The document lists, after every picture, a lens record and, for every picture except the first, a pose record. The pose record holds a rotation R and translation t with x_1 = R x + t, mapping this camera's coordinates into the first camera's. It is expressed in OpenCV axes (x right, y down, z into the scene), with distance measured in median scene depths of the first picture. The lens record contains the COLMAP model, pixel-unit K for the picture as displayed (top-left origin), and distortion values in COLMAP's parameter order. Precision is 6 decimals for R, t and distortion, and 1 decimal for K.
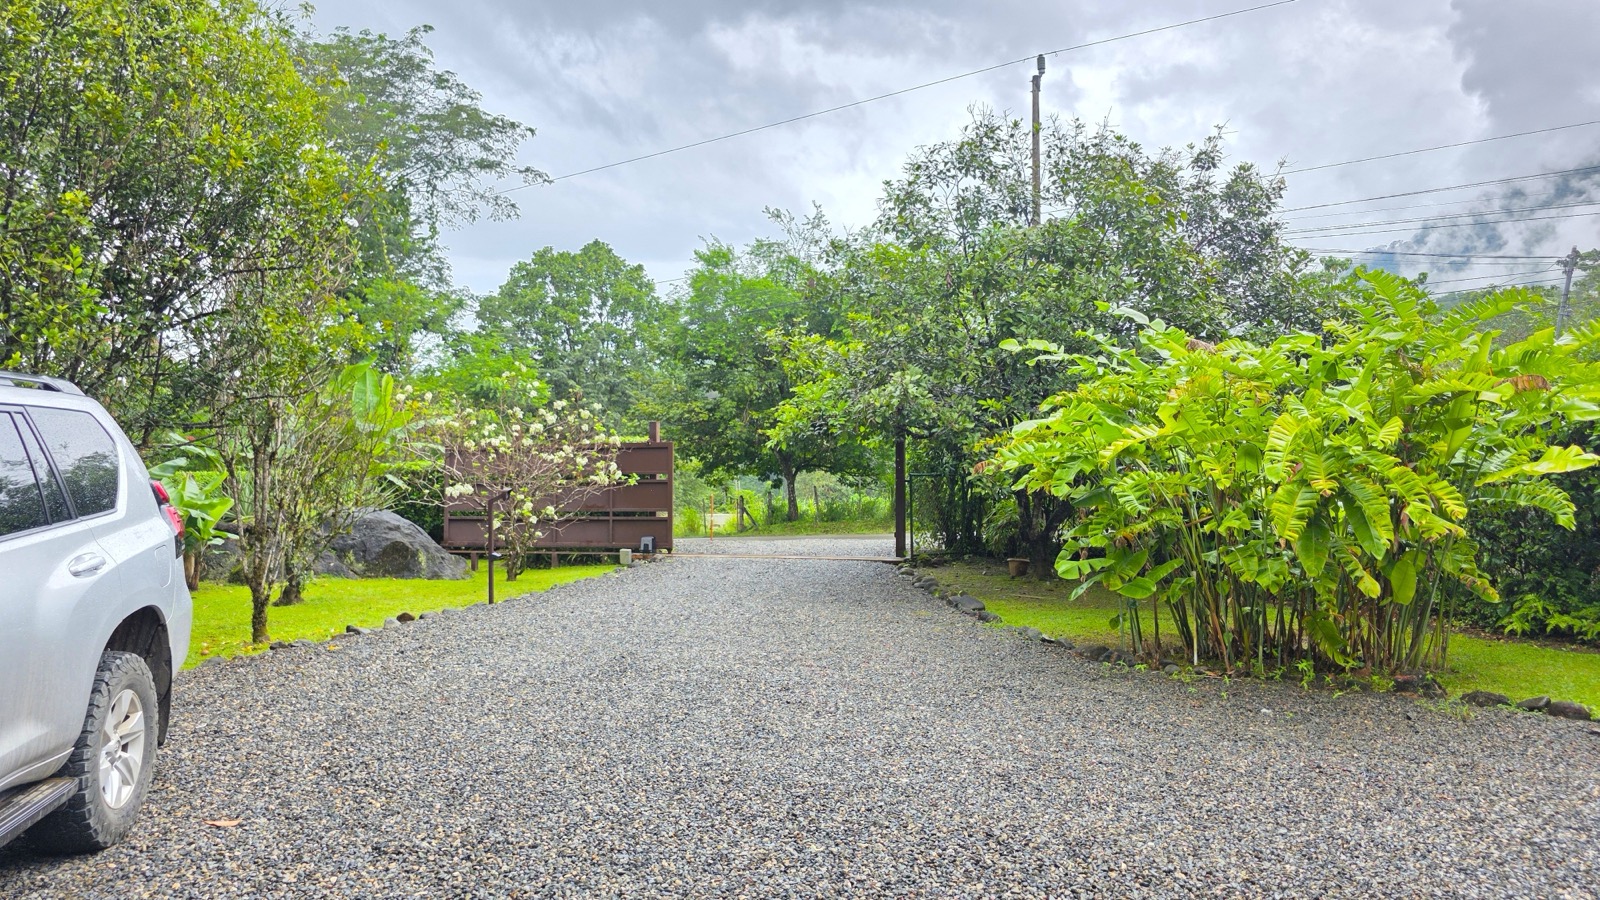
lens RADIAL K [[1076.0, 0, 799.7], [0, 1076.0, 450.4], [0, 0, 1]] dist [0.029558, -0.011369]
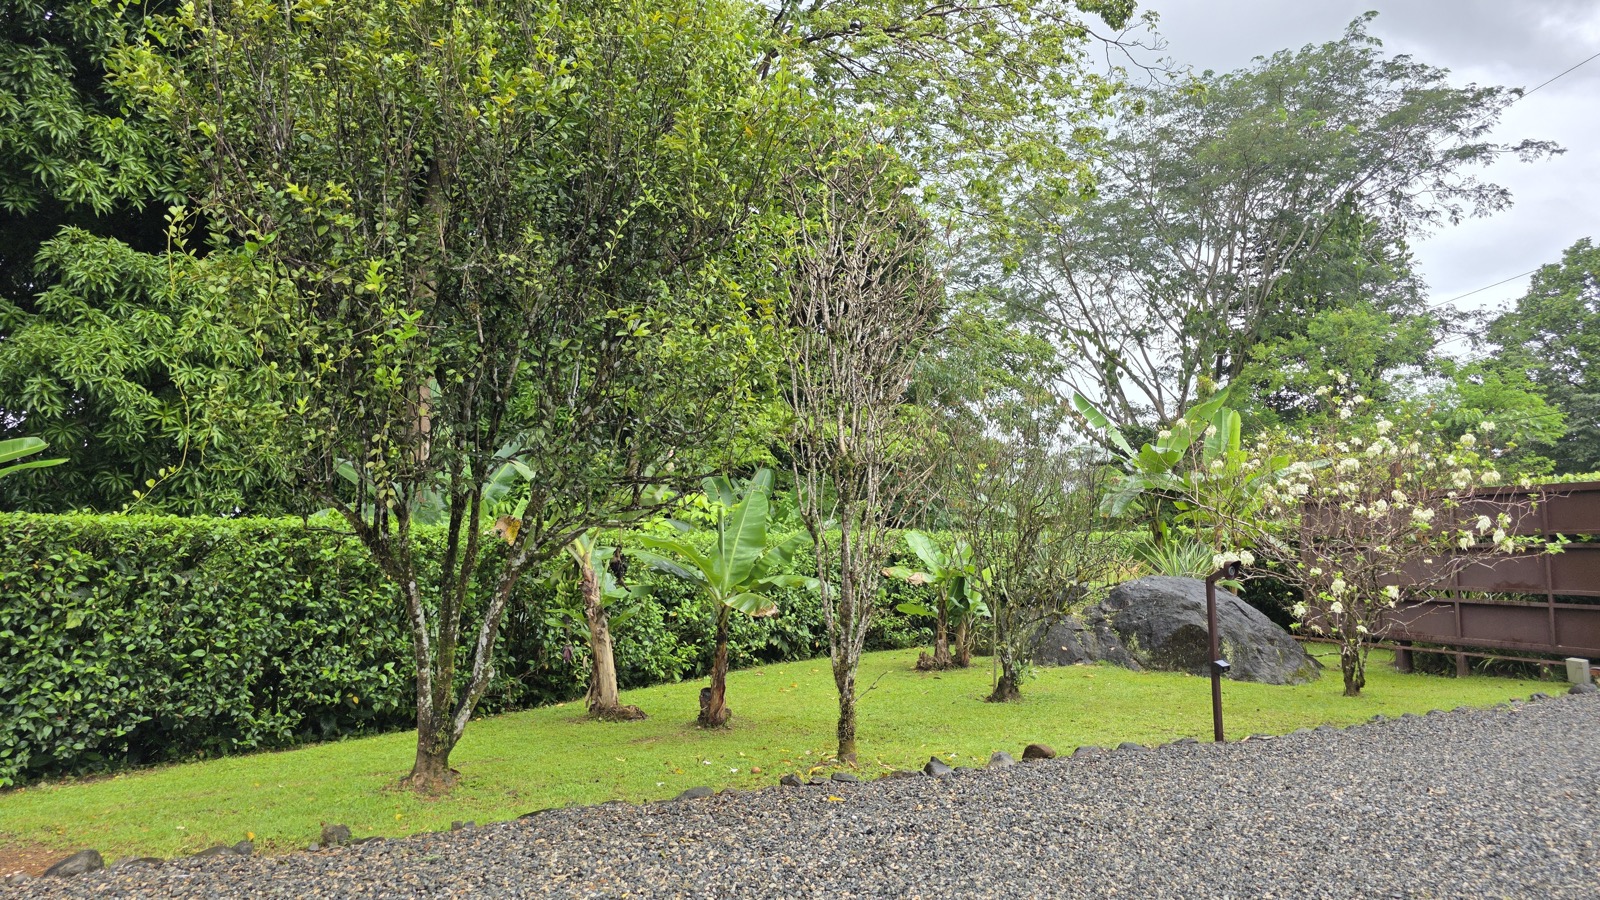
lens RADIAL K [[1076.0, 0, 800.2], [0, 1076.0, 443.2], [0, 0, 1]] dist [0.029558, -0.011369]
pose [[0.628091, -0.070450, -0.774944, 0.018959], [0.024614, 0.997194, -0.070705, 0.001352], [0.777751, 0.025335, 0.628062, 0.108698]]
